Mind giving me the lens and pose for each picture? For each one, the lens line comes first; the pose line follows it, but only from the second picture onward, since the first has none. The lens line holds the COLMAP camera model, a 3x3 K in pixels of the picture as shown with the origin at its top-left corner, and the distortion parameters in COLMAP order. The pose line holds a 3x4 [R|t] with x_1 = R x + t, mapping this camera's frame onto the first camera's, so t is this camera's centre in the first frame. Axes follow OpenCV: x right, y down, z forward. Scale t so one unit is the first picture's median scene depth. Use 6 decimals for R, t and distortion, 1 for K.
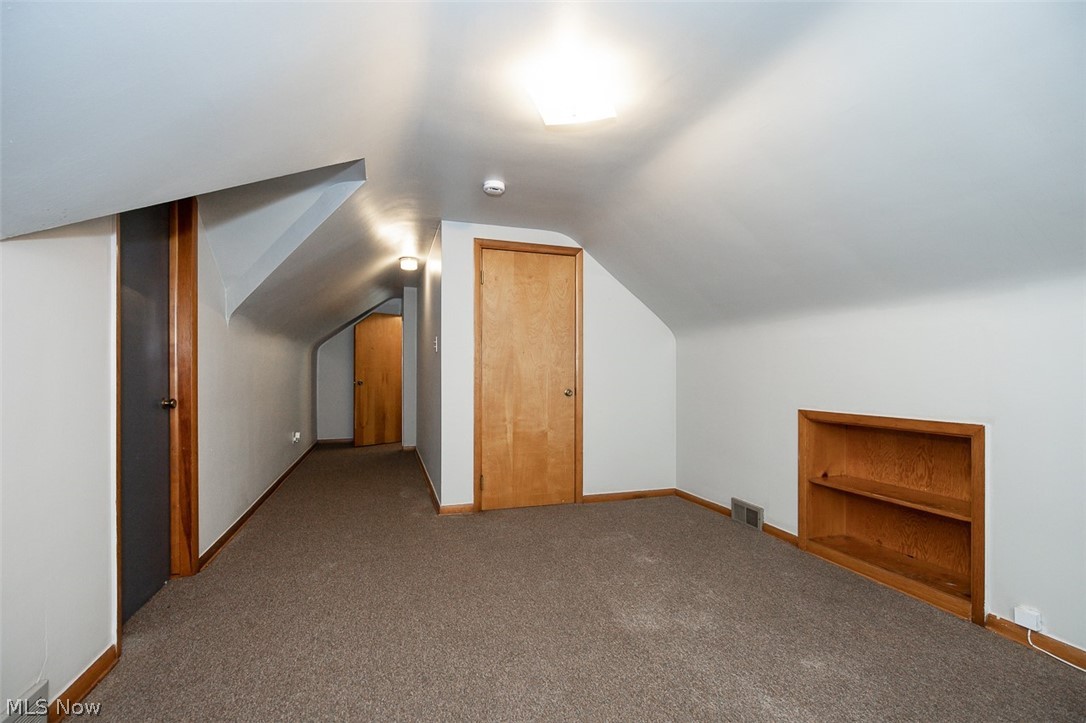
lens RADIAL K [[492.6, 0, 539.5], [0, 492.6, 369.2], [0, 0, 1]] dist [-0.009630, 0.000360]
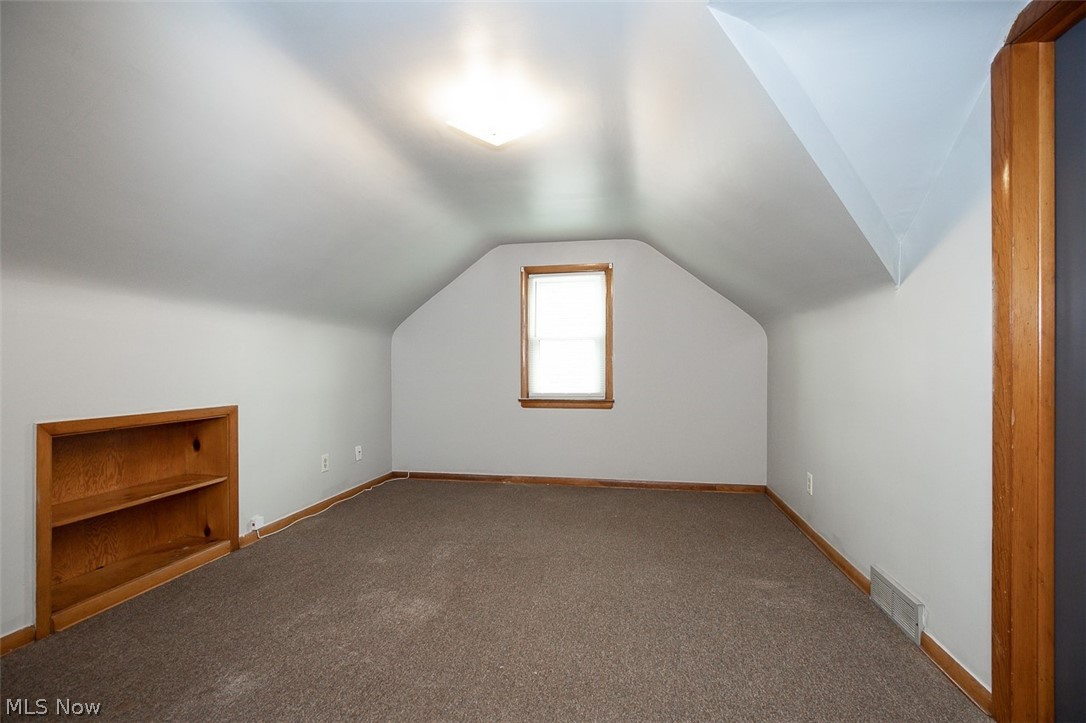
lens RADIAL K [[492.6, 0, 539.5], [0, 492.6, 369.2], [0, 0, 1]] dist [-0.009630, 0.000360]
pose [[-0.879406, -0.001799, 0.476070, -0.409942], [-0.003888, 0.999987, -0.003405, 0.011091], [-0.476057, -0.004845, -0.879401, 1.450196]]
